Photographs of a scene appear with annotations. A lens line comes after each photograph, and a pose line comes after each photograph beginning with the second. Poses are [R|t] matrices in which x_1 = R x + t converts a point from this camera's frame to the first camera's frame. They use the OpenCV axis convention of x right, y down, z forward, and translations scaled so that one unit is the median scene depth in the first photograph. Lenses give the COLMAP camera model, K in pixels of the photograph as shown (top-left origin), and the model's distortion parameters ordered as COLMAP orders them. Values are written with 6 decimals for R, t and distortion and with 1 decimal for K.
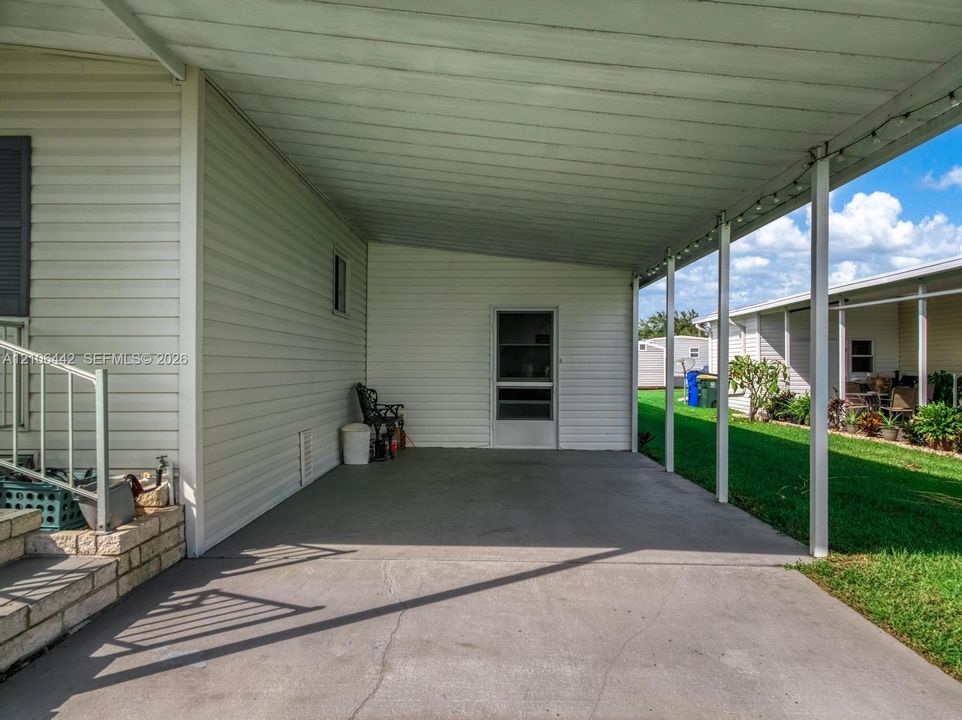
lens RADIAL K [[681.7, 0, 481.9], [0, 681.7, 362.6], [0, 0, 1]] dist [0.009889, 0.001626]
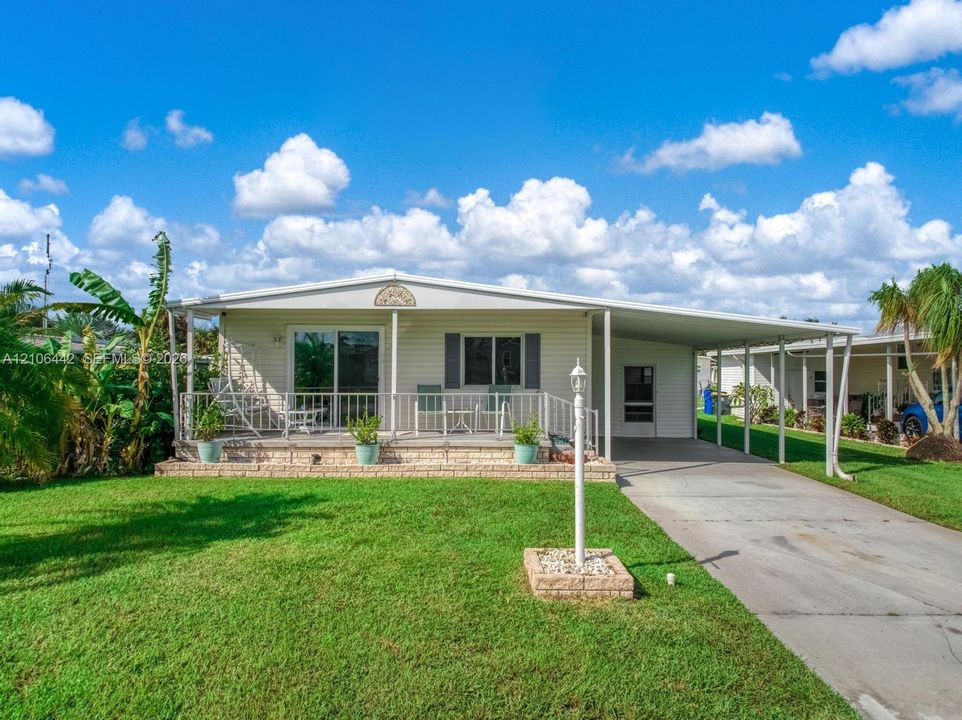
lens RADIAL K [[681.7, 0, 478.7], [0, 681.7, 362.3], [0, 0, 1]] dist [0.009889, 0.001626]
pose [[0.999921, 0.001271, 0.012526, -0.275397], [-0.001168, 0.999966, -0.008211, -0.046395], [-0.012536, 0.008196, 0.999888, -0.622420]]
